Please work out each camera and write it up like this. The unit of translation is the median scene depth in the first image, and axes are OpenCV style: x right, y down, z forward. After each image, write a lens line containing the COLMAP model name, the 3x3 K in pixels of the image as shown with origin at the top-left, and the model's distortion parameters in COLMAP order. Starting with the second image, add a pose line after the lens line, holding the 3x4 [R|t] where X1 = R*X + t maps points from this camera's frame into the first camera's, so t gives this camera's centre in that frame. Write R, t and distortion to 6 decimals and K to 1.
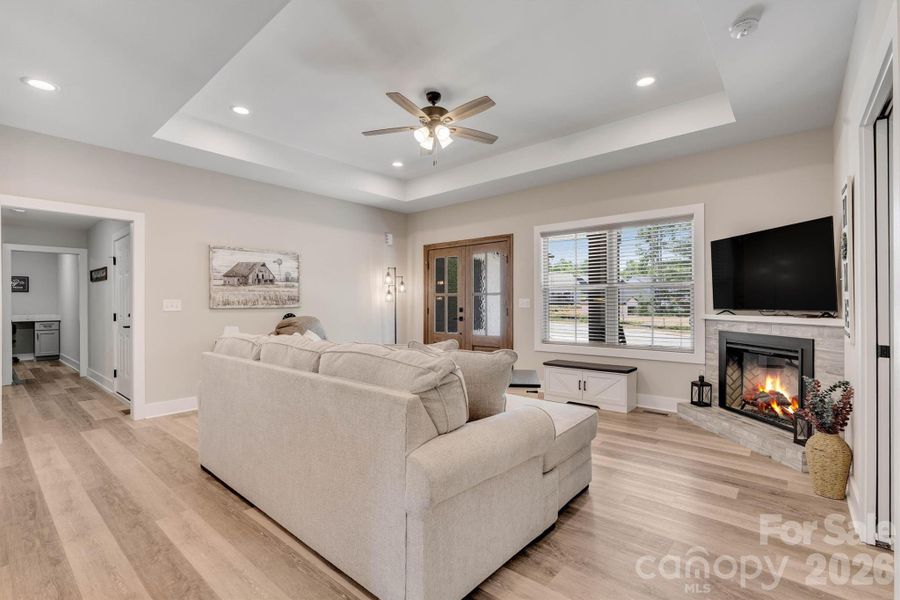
lens RADIAL K [[405.5, 0, 454.1], [0, 405.5, 304.5], [0, 0, 1]] dist [-0.001234, 0.001309]
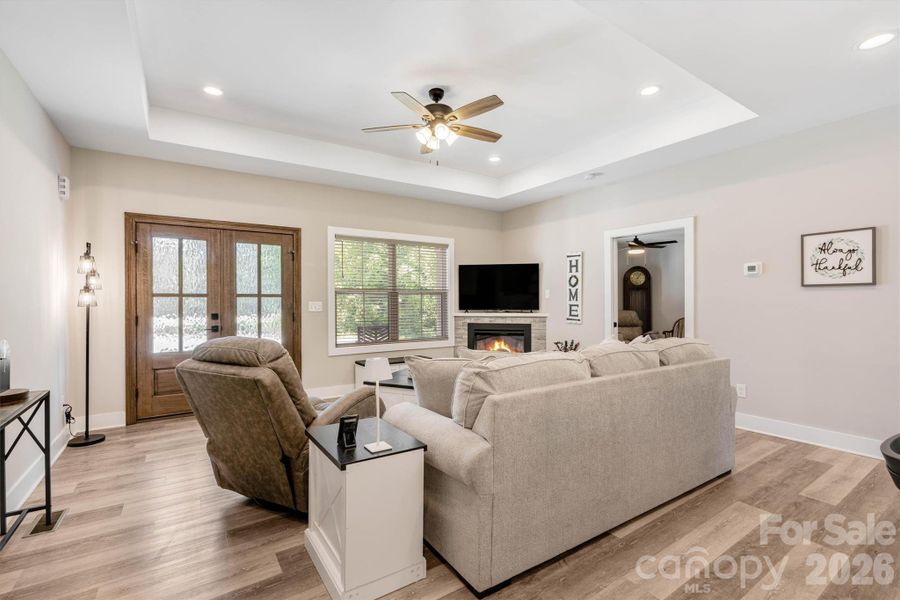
lens RADIAL K [[405.5, 0, 447.5], [0, 405.5, 299.4], [0, 0, 1]] dist [-0.001234, 0.001309]
pose [[0.282438, 0.005612, 0.959269, -0.911602], [0.005158, 0.999960, -0.007369, -0.017106], [-0.959272, 0.007030, 0.282398, 0.668245]]
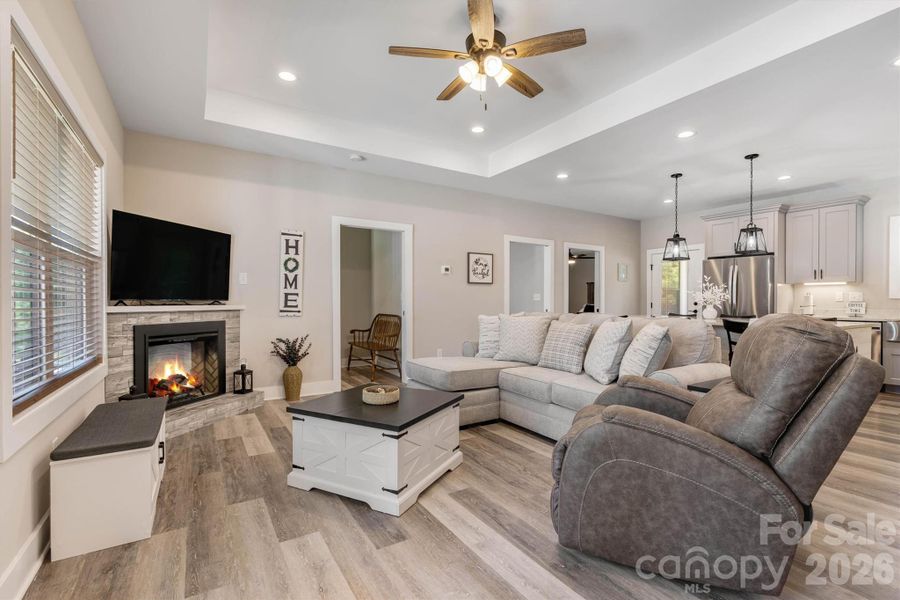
lens RADIAL K [[405.5, 0, 458.4], [0, 405.5, 301.4], [0, 0, 1]] dist [-0.001234, 0.001309]
pose [[-0.952967, 0.002167, 0.303067, -0.221245], [0.003425, 0.999988, 0.003619, 0.015316], [-0.303056, 0.004487, -0.952962, 1.659090]]
